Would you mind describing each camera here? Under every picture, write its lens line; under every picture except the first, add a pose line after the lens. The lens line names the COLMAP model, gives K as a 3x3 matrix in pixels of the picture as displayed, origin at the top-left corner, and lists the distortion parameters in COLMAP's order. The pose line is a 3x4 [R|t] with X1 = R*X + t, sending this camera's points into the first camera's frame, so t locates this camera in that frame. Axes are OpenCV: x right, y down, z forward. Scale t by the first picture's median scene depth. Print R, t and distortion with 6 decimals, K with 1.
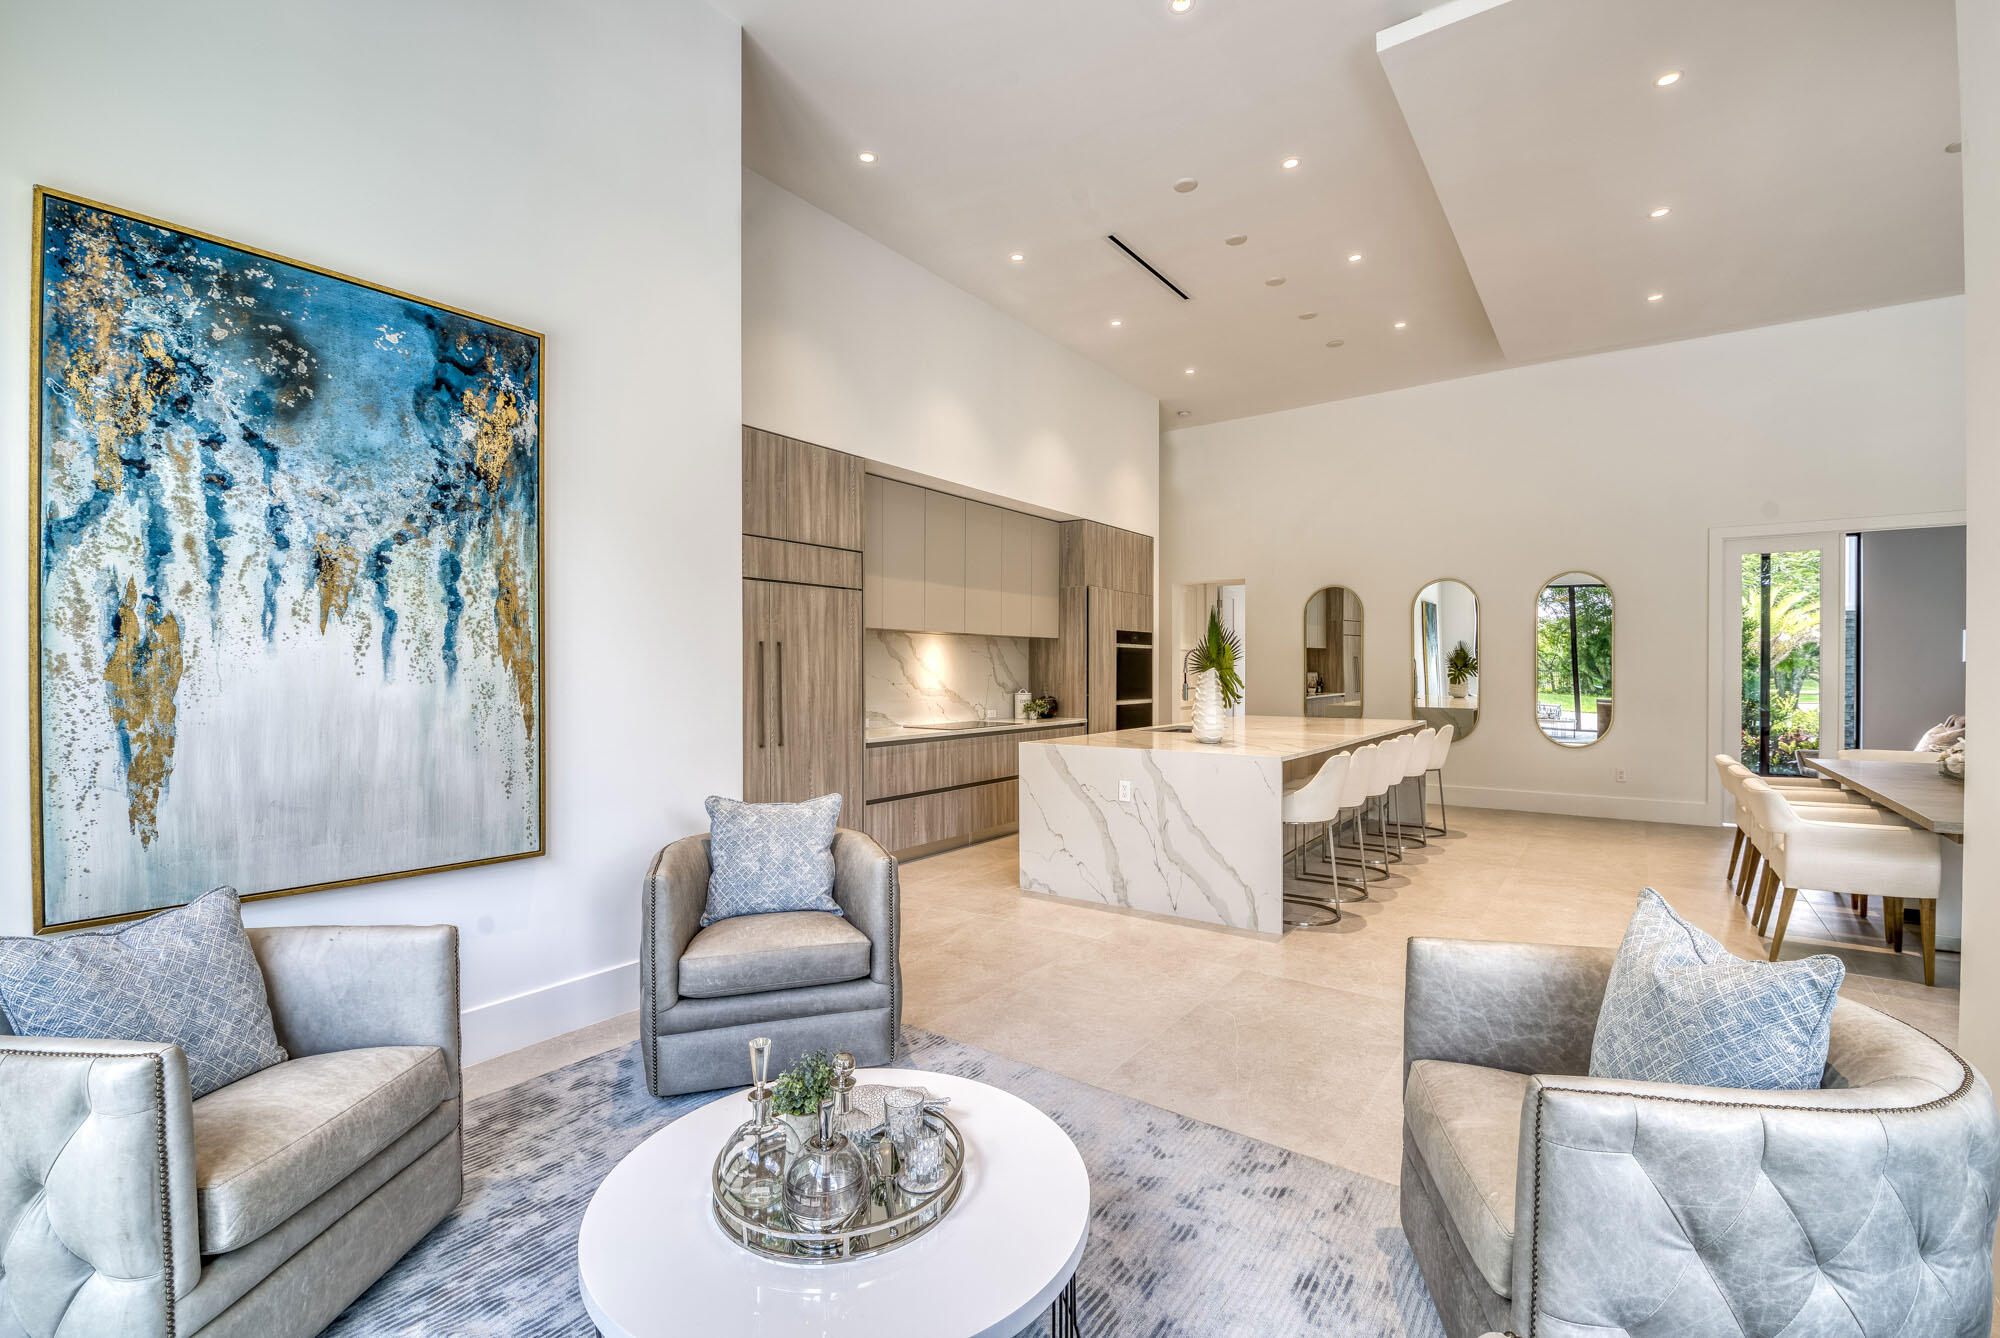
lens RADIAL K [[859.5, 0, 1002.4], [0, 859.5, 676.4], [0, 0, 1]] dist [-0.007441, -0.006718]
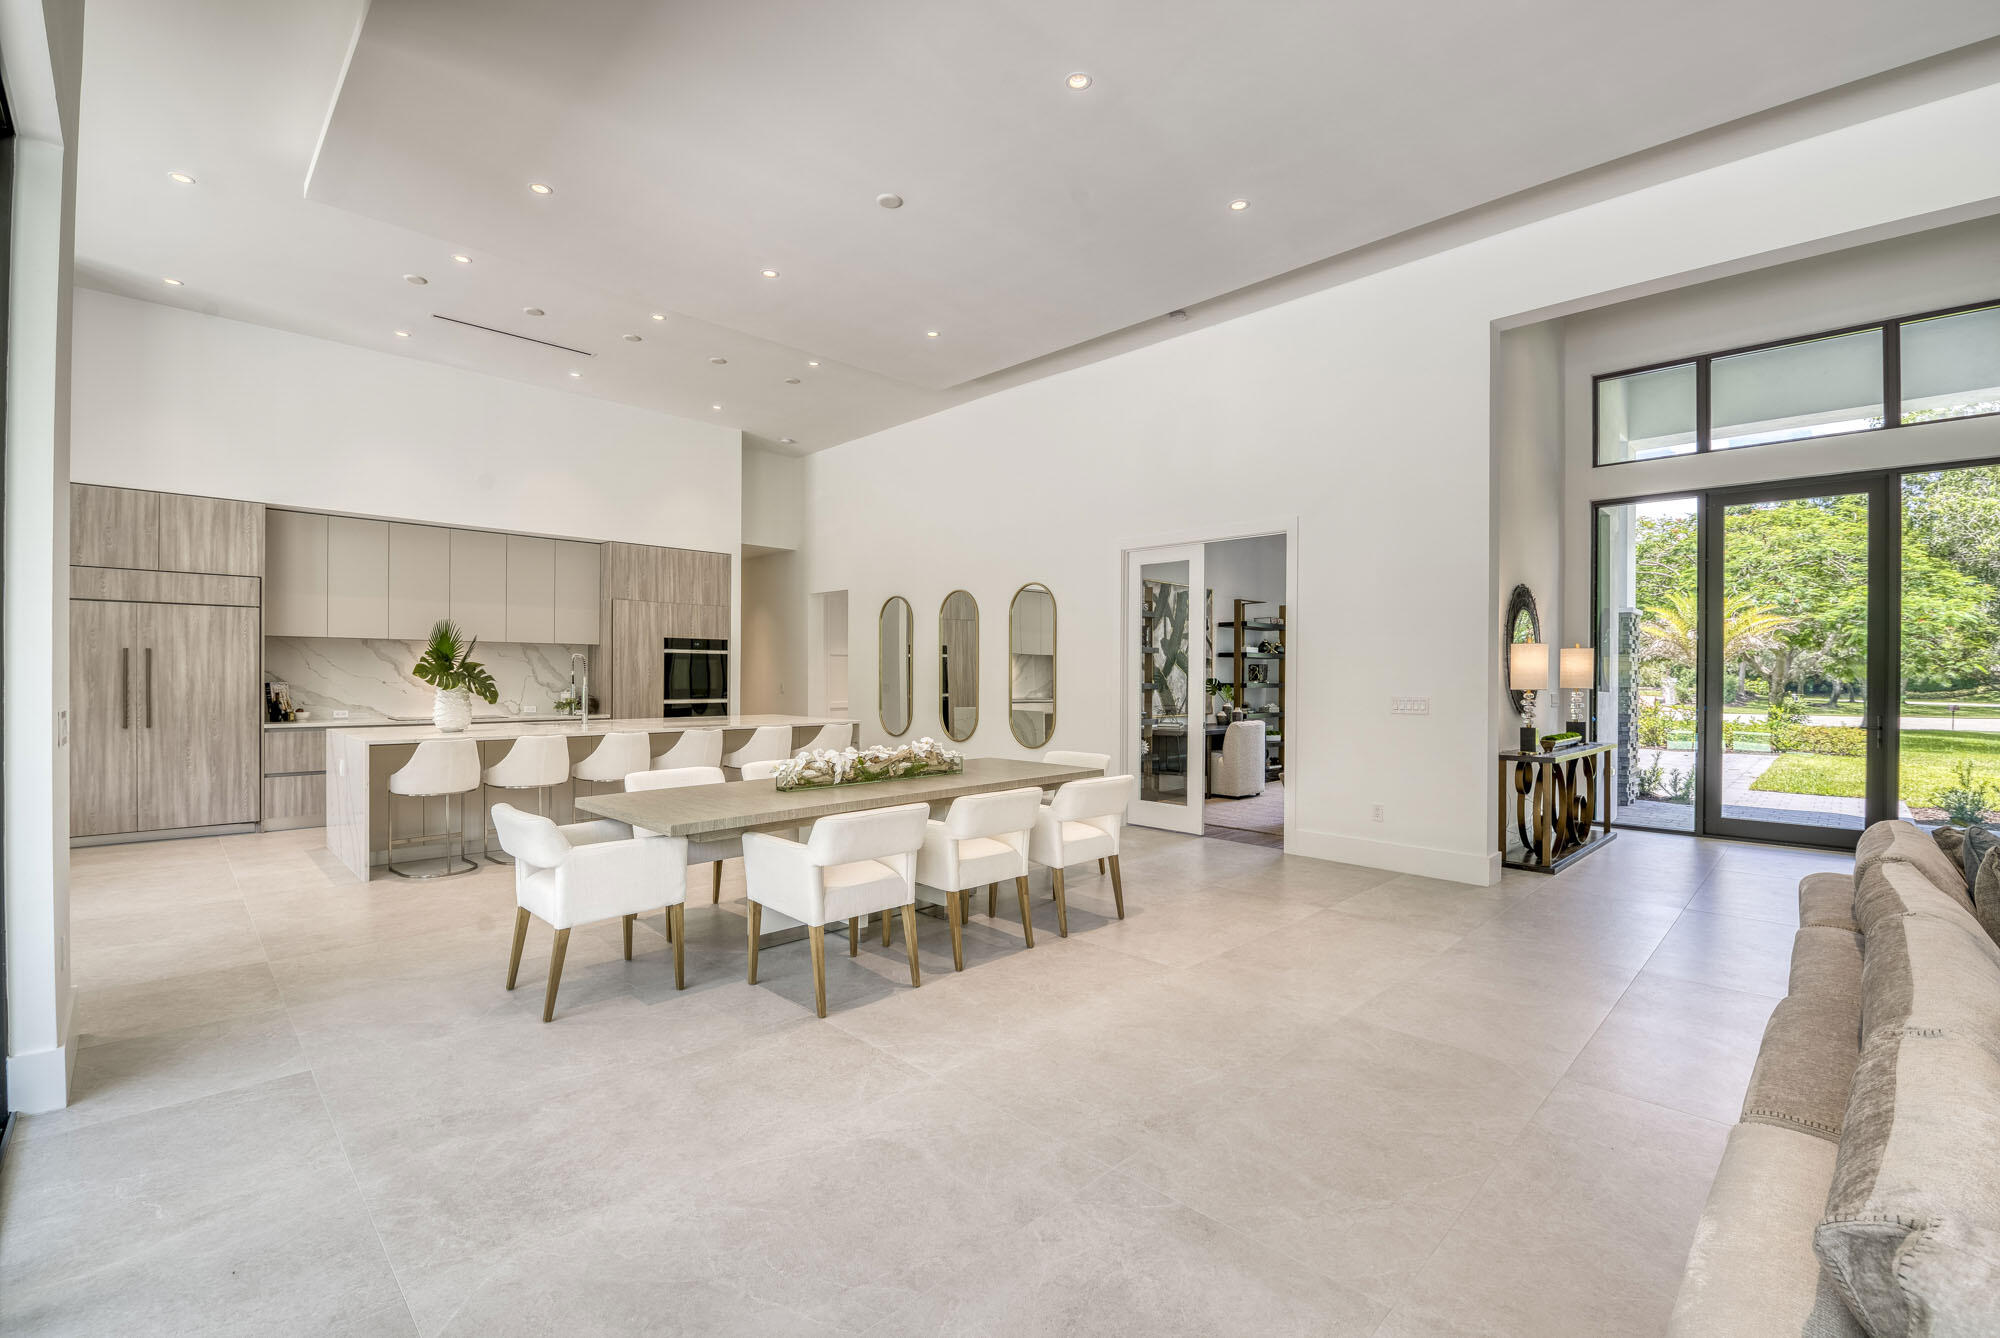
lens RADIAL K [[858.3, 0, 1002.6], [0, 858.3, 676.5], [0, 0, 1]] dist [-0.001435, -0.011802]
pose [[0.988714, 0.008743, -0.149562, 1.167016], [-0.009250, 0.999954, -0.002689, -0.005501], [0.149532, 0.004042, 0.988749, -0.082544]]
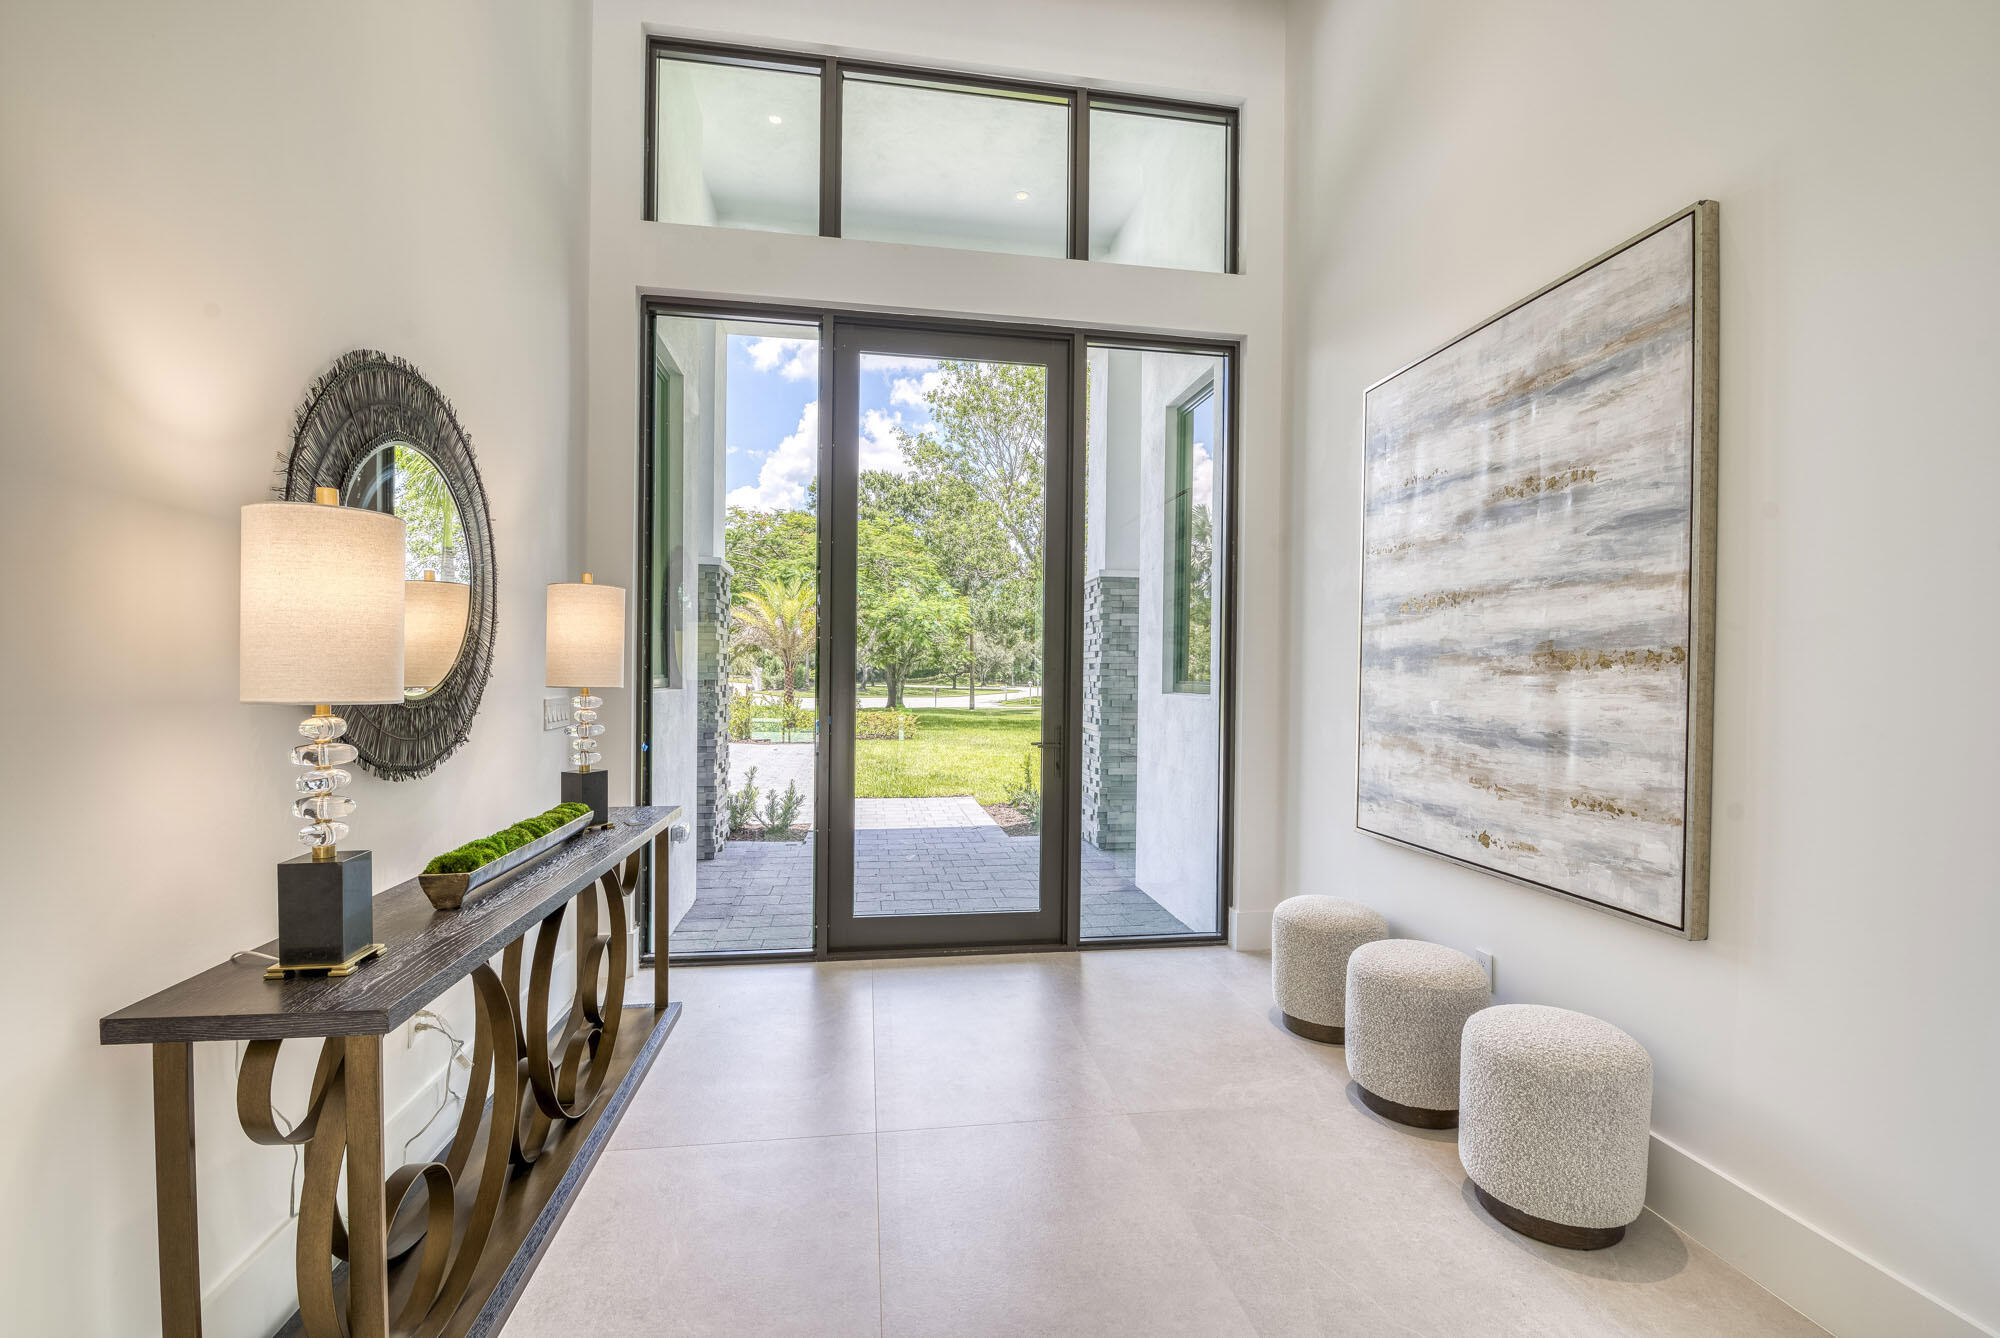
lens RADIAL K [[858.3, 0, 1002.6], [0, 858.3, 676.5], [0, 0, 1]] dist [-0.001435, -0.011802]
pose [[0.702150, 0.004505, 0.712015, 1.651101], [-0.007639, 0.999970, 0.001206, -0.008894], [-0.711988, -0.006286, 0.702163, 0.806638]]
